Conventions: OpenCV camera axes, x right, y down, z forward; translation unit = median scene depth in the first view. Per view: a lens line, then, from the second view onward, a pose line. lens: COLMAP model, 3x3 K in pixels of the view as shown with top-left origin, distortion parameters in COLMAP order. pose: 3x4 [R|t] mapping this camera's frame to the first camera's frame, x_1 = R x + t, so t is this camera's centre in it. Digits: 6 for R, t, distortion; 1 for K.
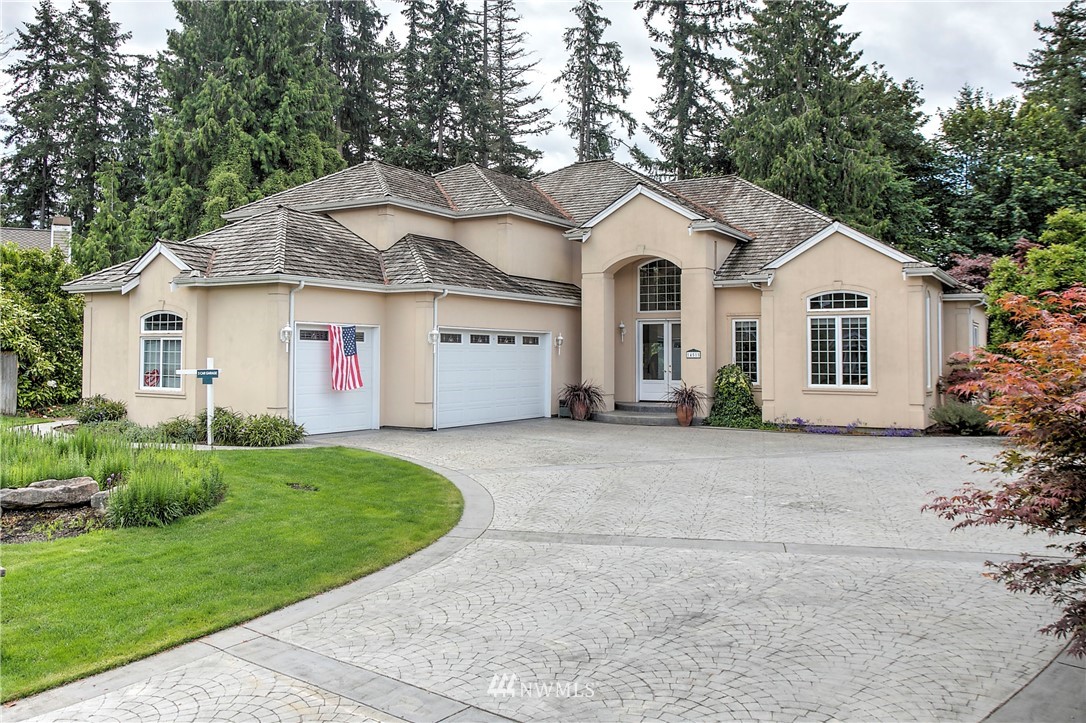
lens RADIAL K [[856.5, 0, 540.9], [0, 856.5, 323.8], [0, 0, 1]] dist [-0.059181, 0.097971]
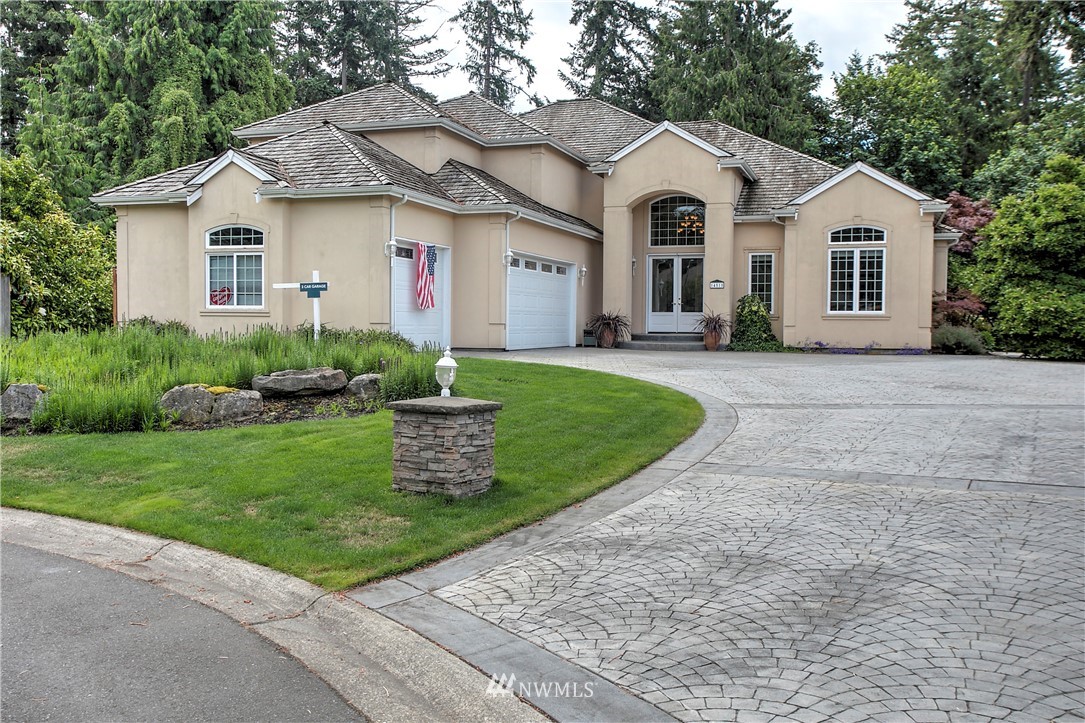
lens RADIAL K [[894.9, 0, 542.5], [0, 894.9, 361.5], [0, 0, 1]] dist [-0.038852, 0.102181]
pose [[0.975972, -0.007012, 0.217781, -0.260119], [-0.009549, 0.997145, 0.074900, 0.046751], [-0.217685, -0.075180, 0.973119, -0.039824]]
